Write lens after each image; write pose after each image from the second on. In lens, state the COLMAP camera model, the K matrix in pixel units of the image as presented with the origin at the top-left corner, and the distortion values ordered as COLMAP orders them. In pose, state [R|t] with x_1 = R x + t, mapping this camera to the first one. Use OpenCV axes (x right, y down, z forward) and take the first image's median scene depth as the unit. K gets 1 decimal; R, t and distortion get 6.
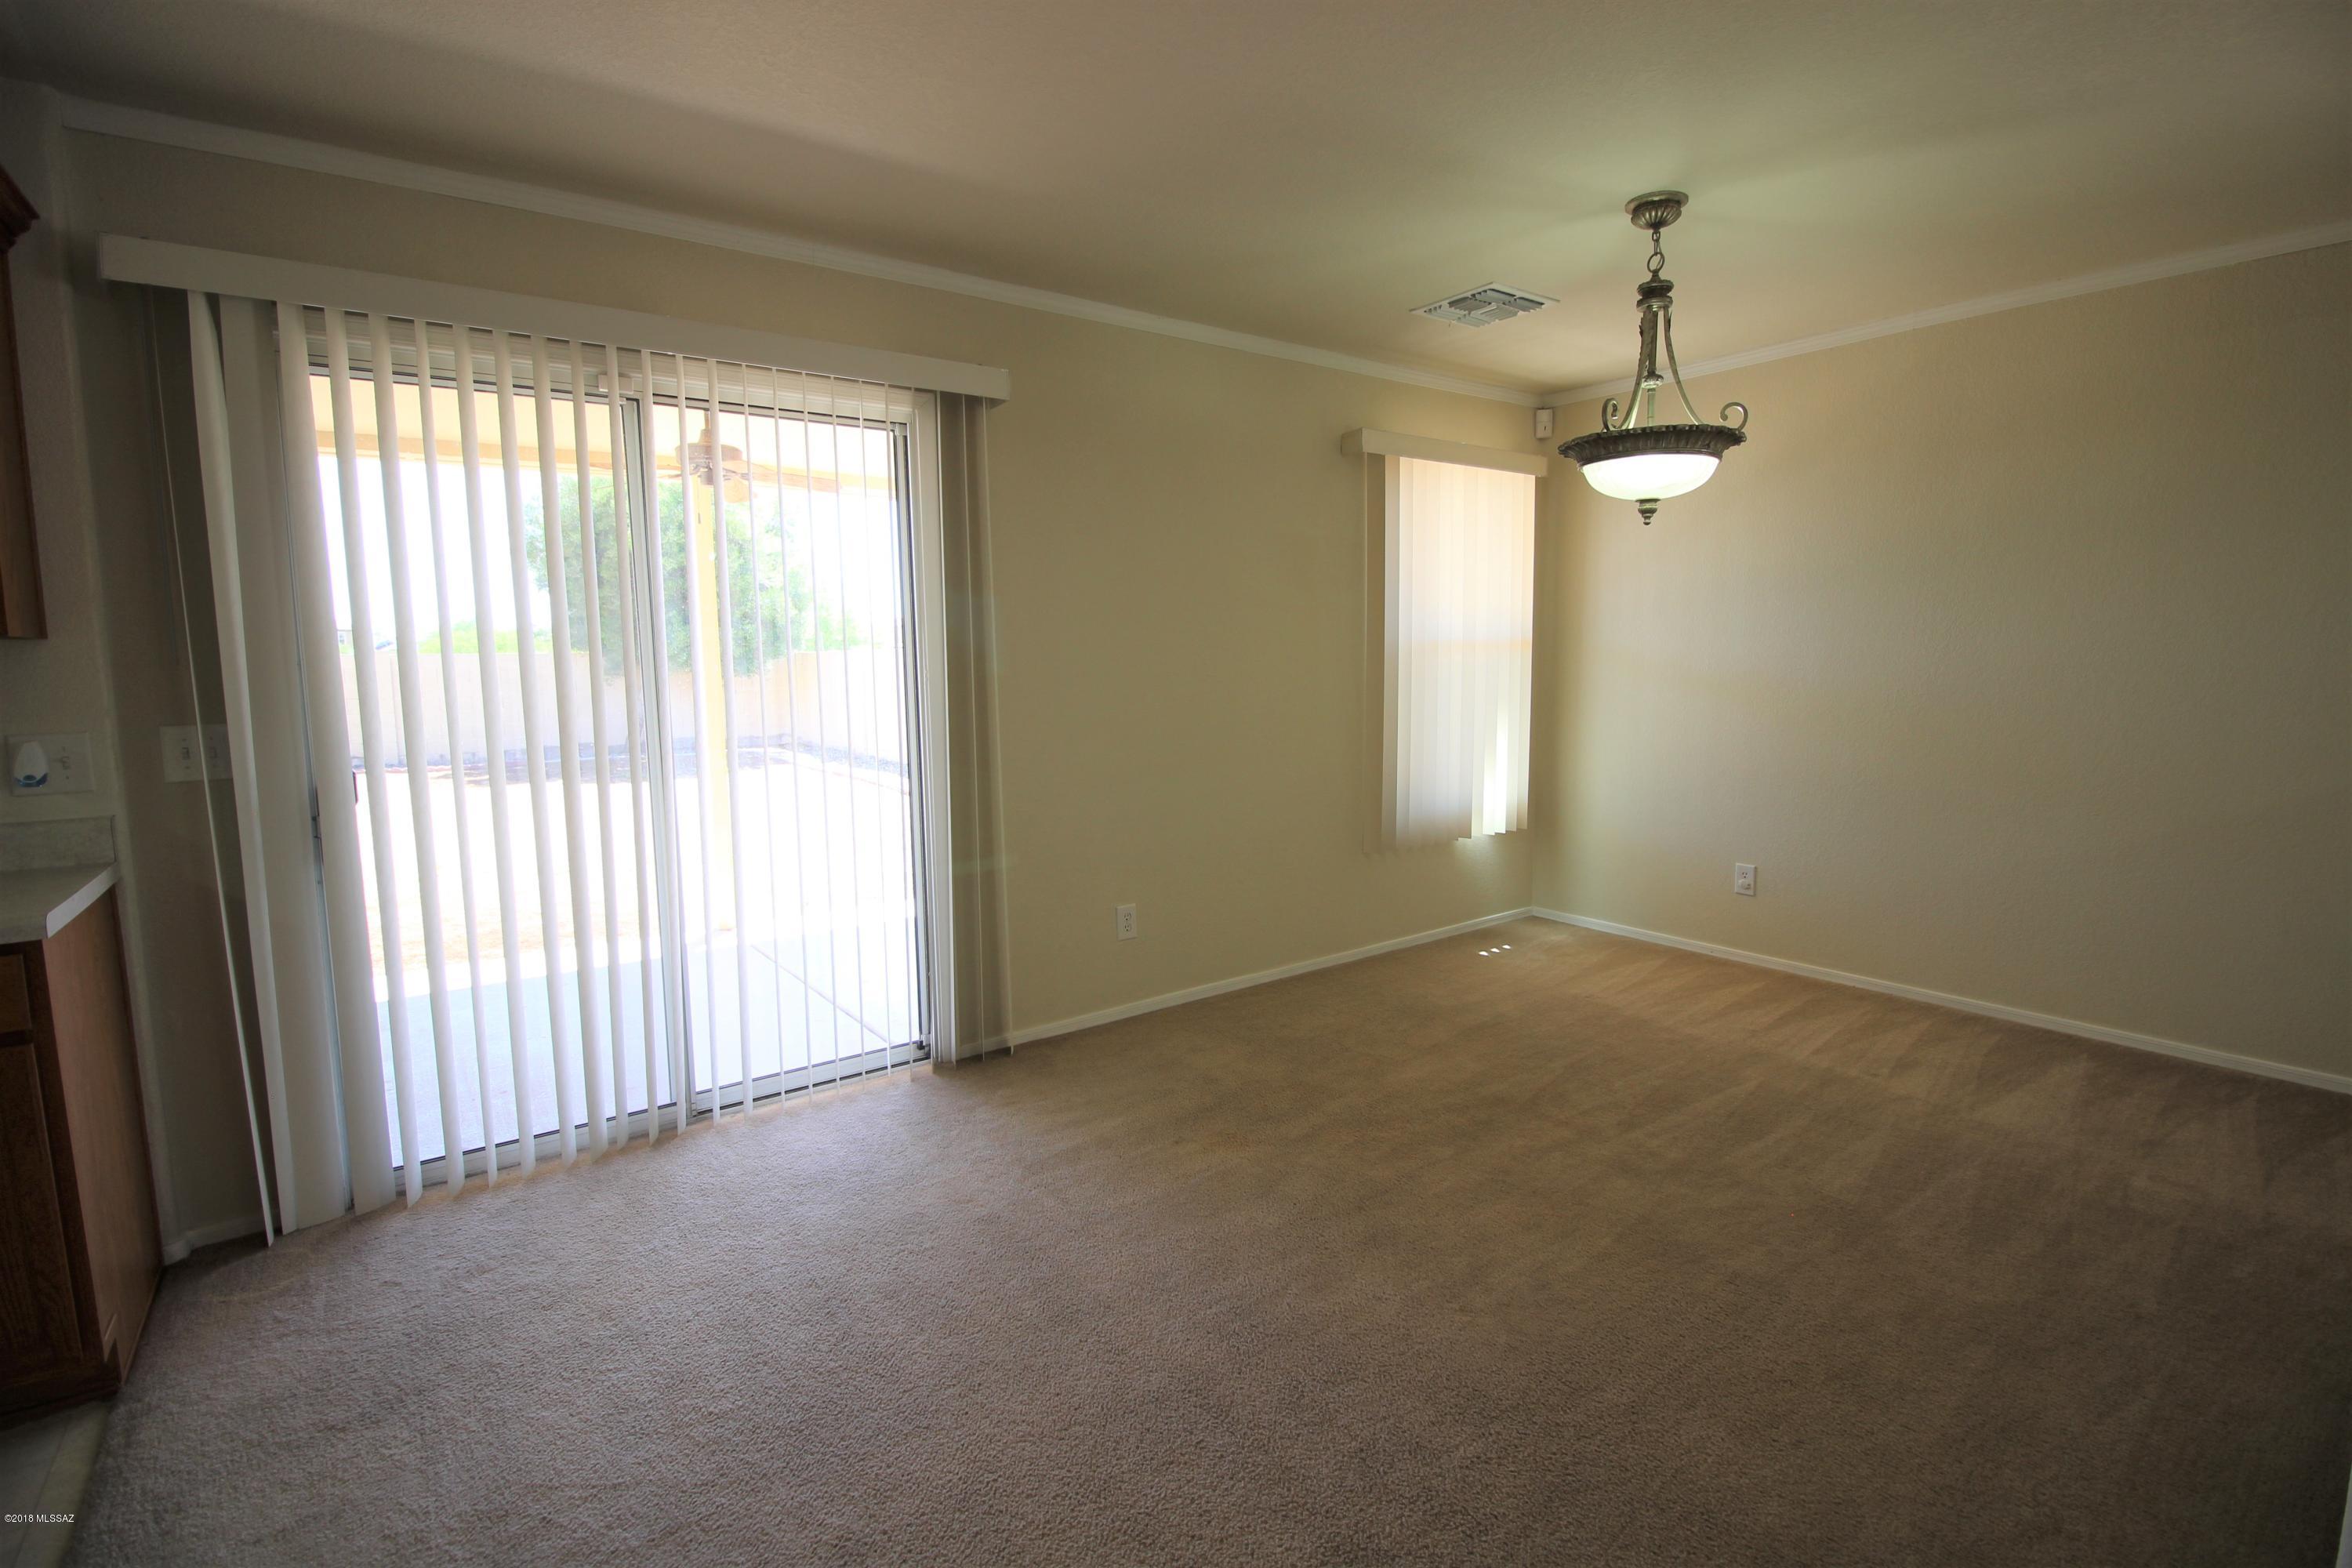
lens RADIAL K [[1101.8, 0, 1194.6], [0, 1101.8, 776.7], [0, 0, 1]] dist [0.000251, -0.012674]
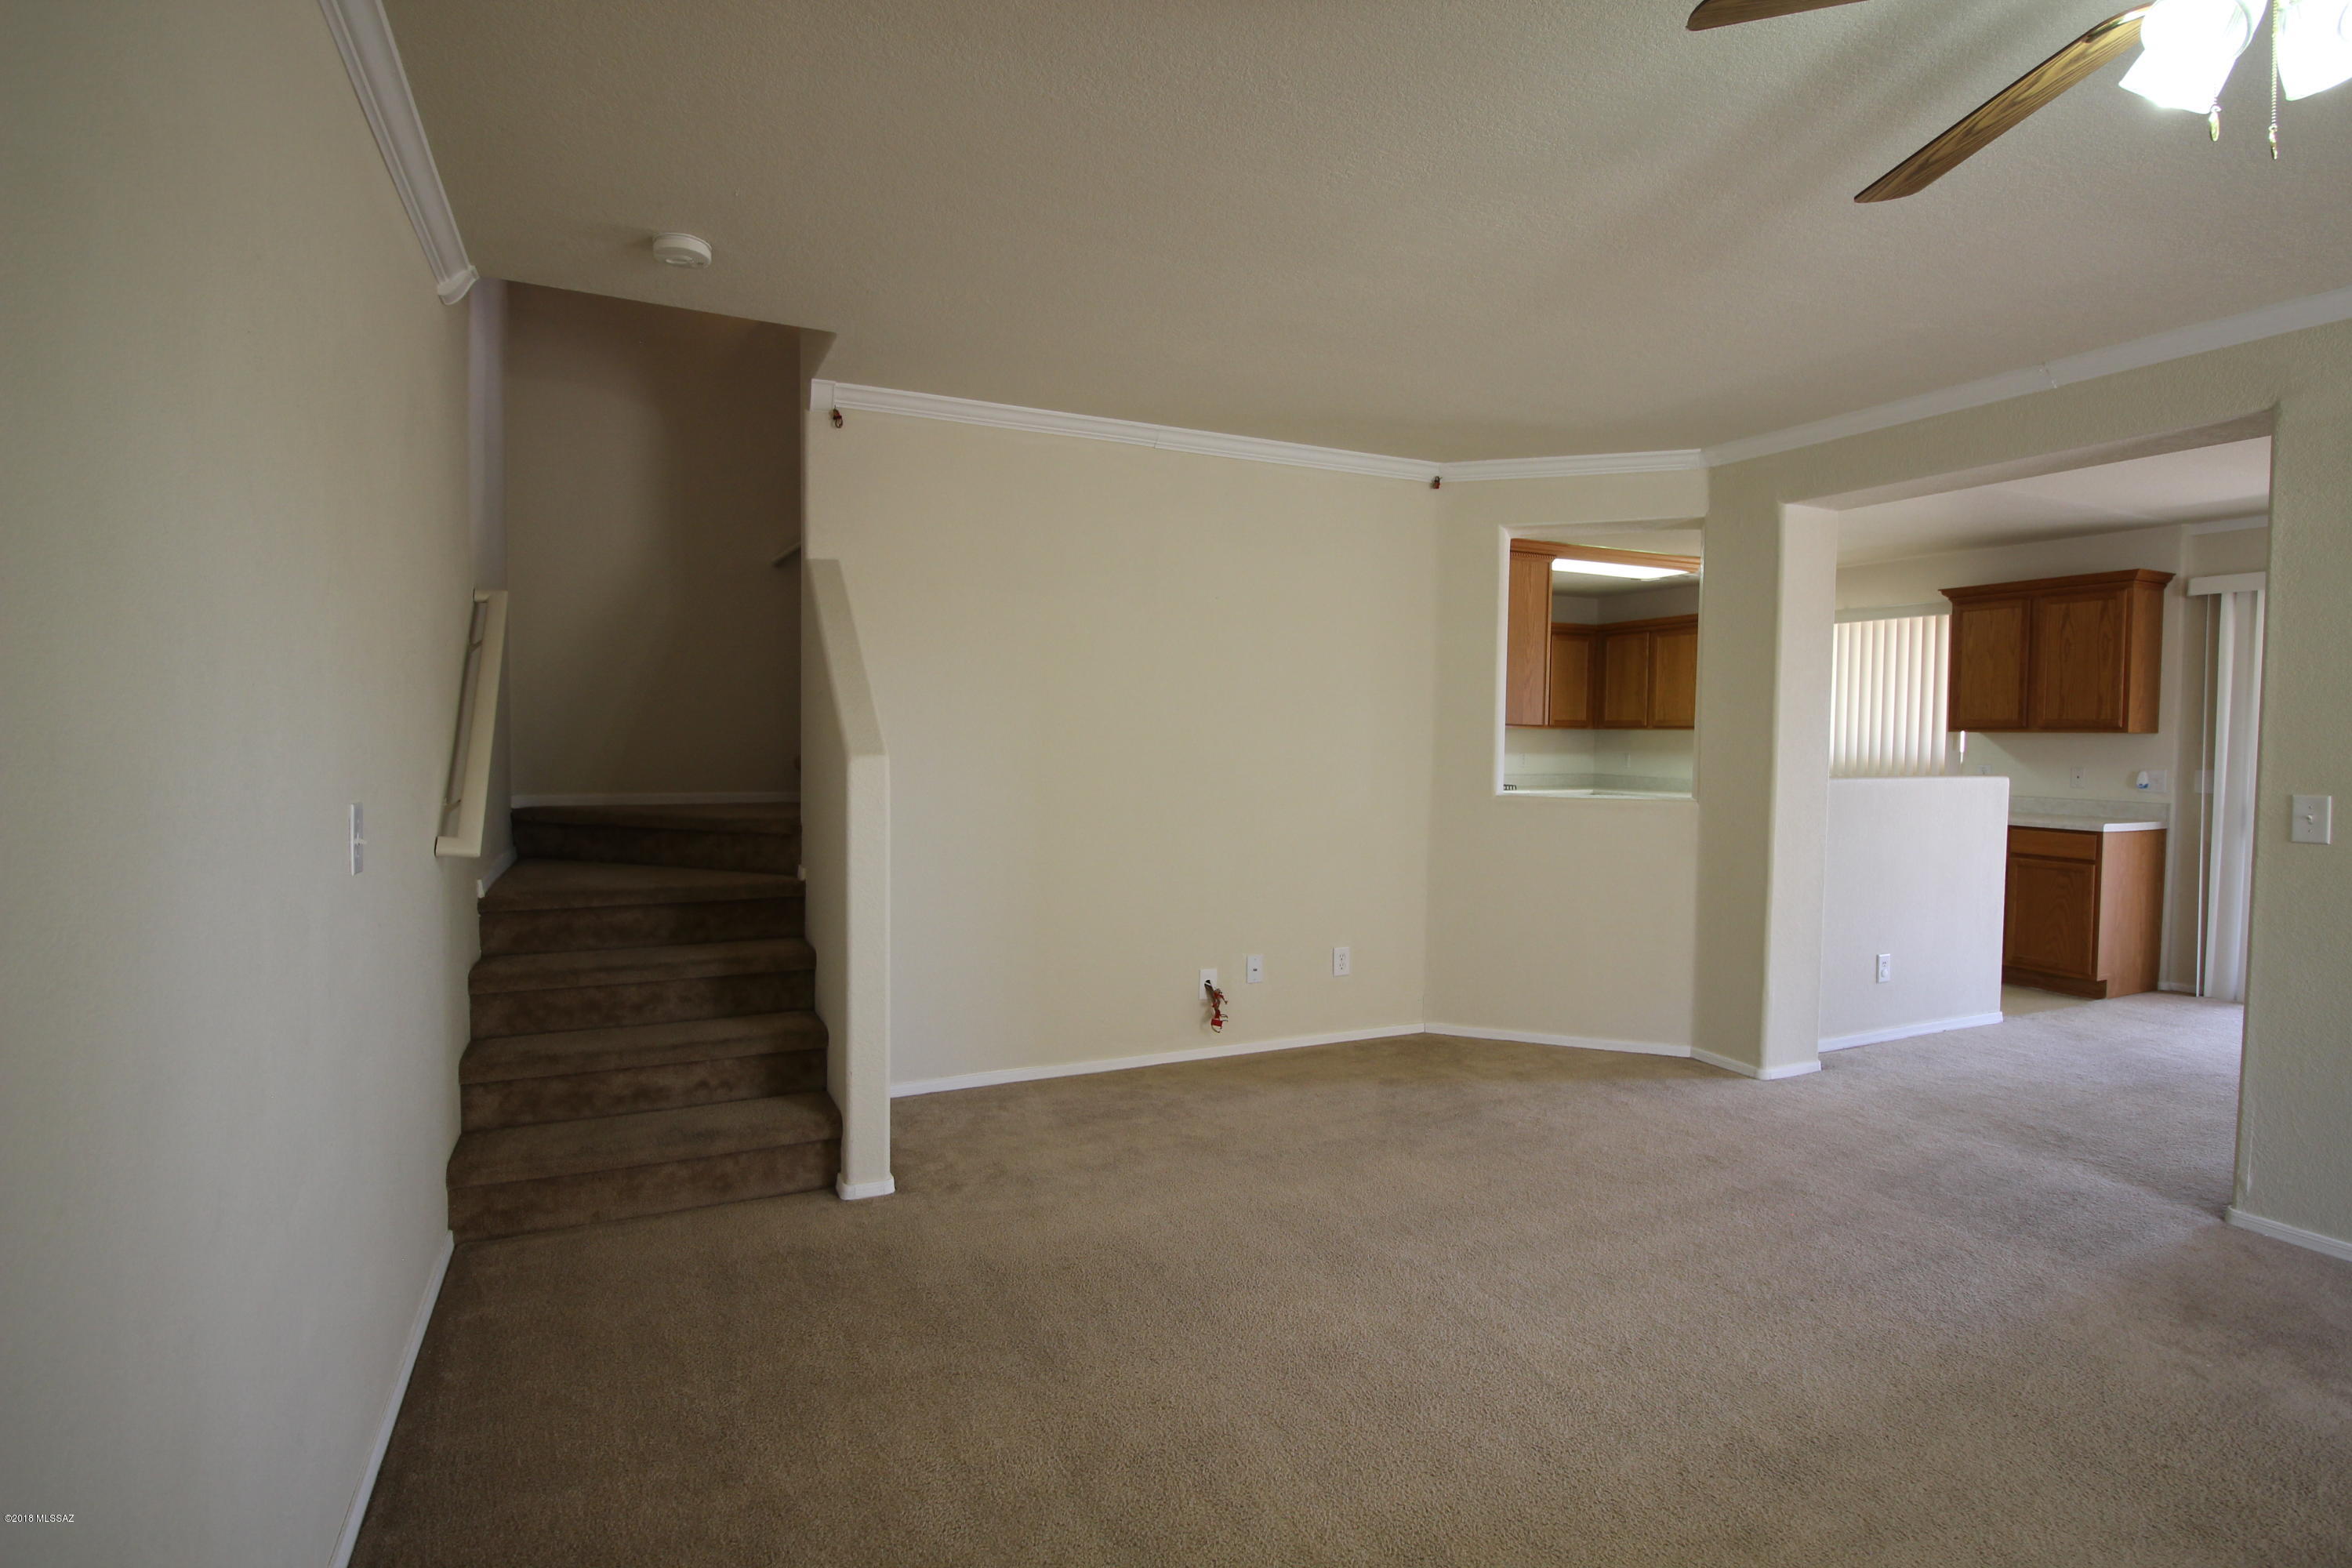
lens RADIAL K [[1157.7, 0, 1172.0], [0, 1157.7, 777.7], [0, 0, 1]] dist [-0.000260, -0.011677]
pose [[-0.202633, 0.048936, -0.978031, 1.998512], [-0.116474, 0.990456, 0.073689, 0.048309], [0.972303, 0.128847, -0.194999, -0.706134]]
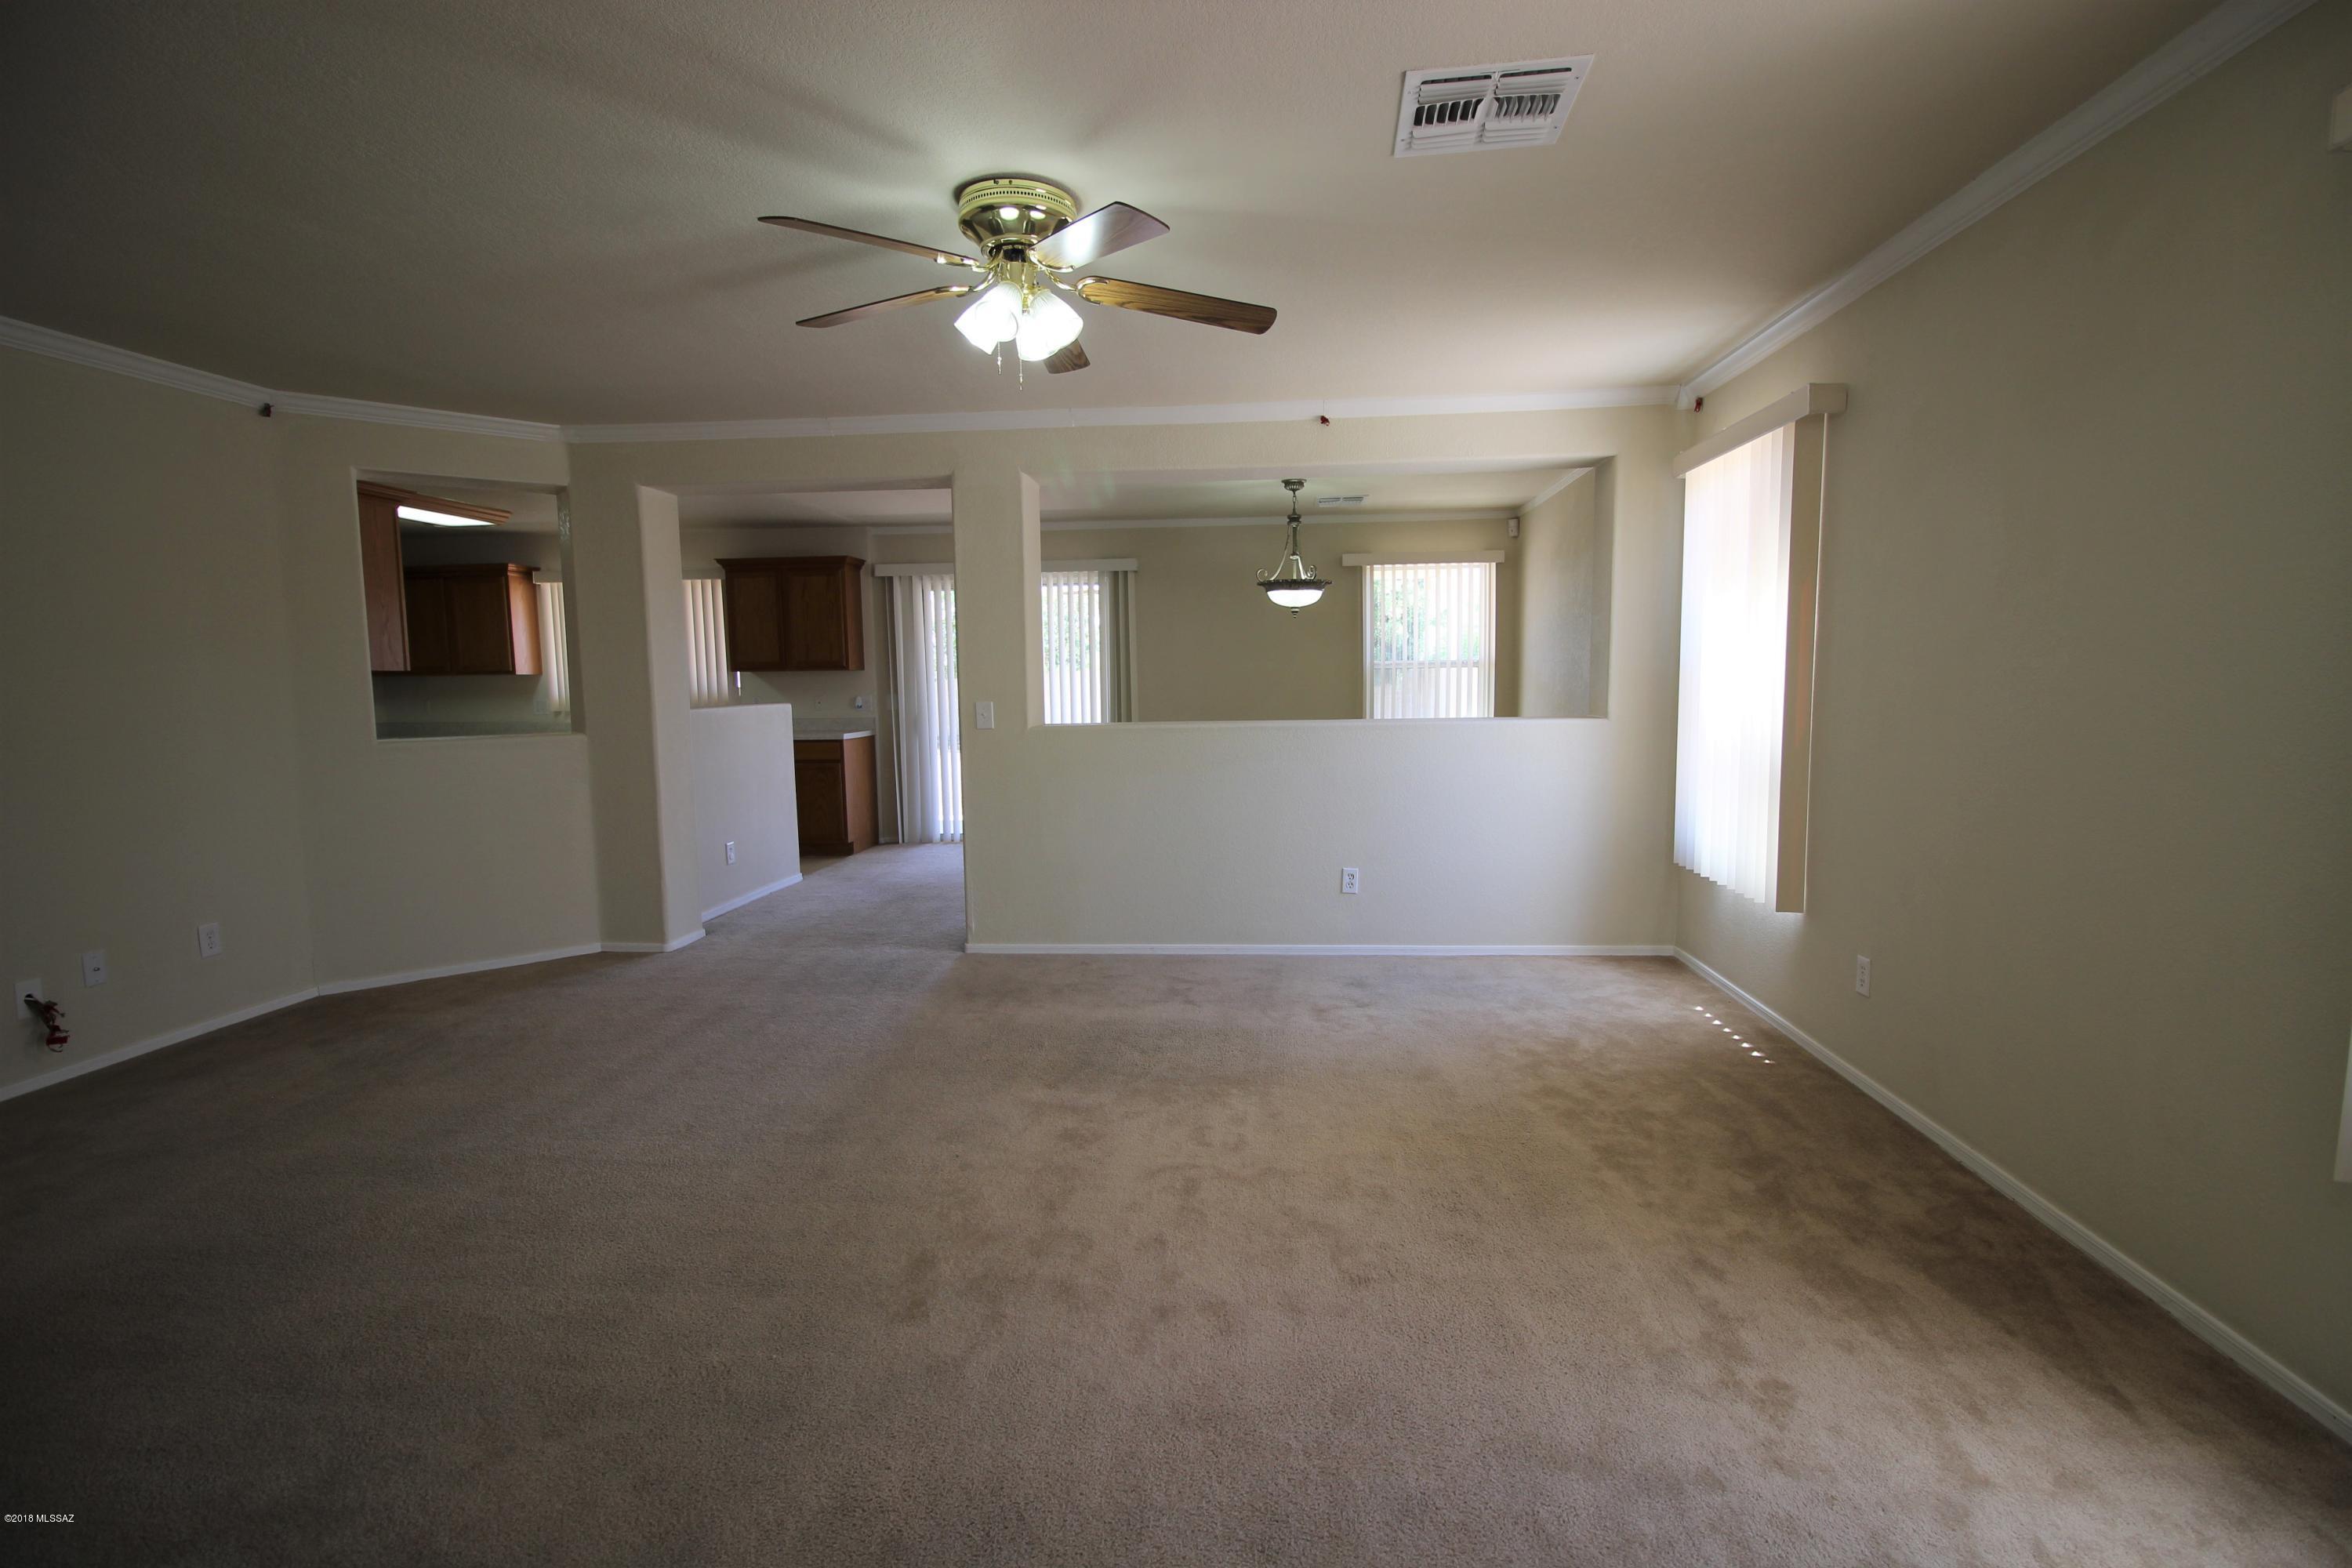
lens RADIAL K [[1085.3, 0, 1192.3], [0, 1085.3, 774.1], [0, 0, 1]] dist [0.000228, -0.013286]
pose [[0.744146, 0.063247, -0.665016, 2.208731], [-0.069187, 0.997451, 0.017444, 0.086002], [0.664425, 0.033030, 0.746625, -1.003350]]
